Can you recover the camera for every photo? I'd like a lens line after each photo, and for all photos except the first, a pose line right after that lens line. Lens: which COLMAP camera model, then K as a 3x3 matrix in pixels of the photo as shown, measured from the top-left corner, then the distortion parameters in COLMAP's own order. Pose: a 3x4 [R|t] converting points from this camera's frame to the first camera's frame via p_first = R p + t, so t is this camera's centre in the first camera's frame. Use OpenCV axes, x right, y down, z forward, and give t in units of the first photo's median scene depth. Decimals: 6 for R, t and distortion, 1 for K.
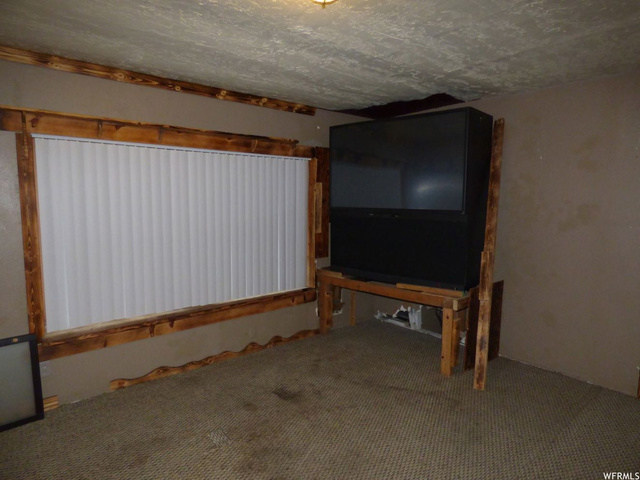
lens RADIAL K [[397.7, 0, 322.5], [0, 397.7, 240.4], [0, 0, 1]] dist [-0.015684, -0.000845]
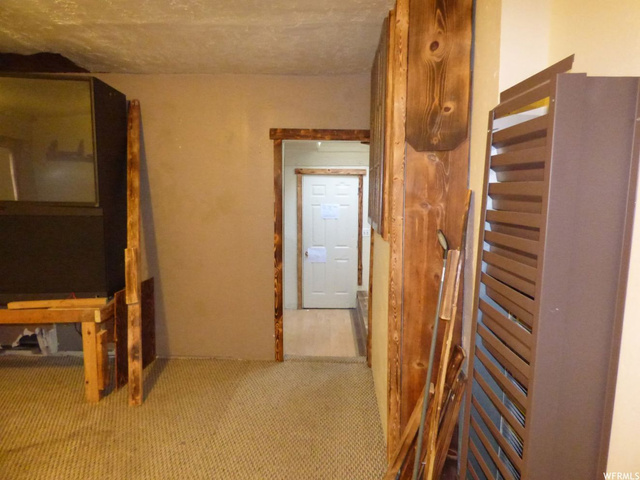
lens RADIAL K [[397.7, 0, 322.5], [0, 397.7, 240.4], [0, 0, 1]] dist [-0.015684, -0.000845]
pose [[0.678254, -0.079552, 0.730509, 0.061391], [0.064130, 0.996738, 0.049001, -0.005945], [-0.732024, 0.013612, 0.681143, 0.086509]]
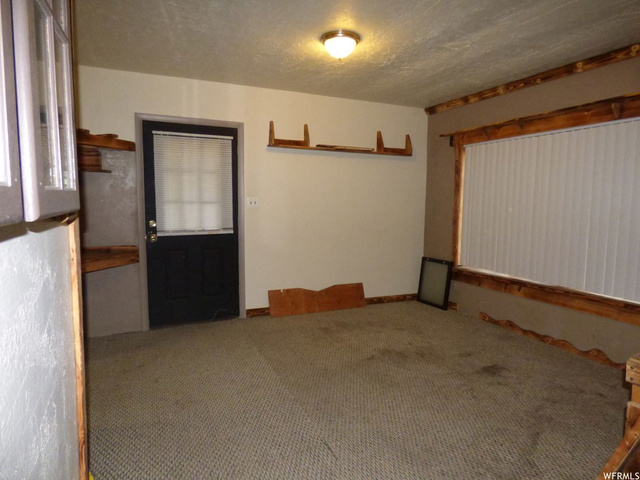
lens RADIAL K [[397.7, 0, 322.5], [0, 397.7, 240.4], [0, 0, 1]] dist [-0.015684, -0.000845]
pose [[-0.285642, 0.089598, -0.954139, 0.812400], [-0.107573, 0.986330, 0.124825, -0.010358], [0.952280, 0.138295, -0.272099, 0.692162]]
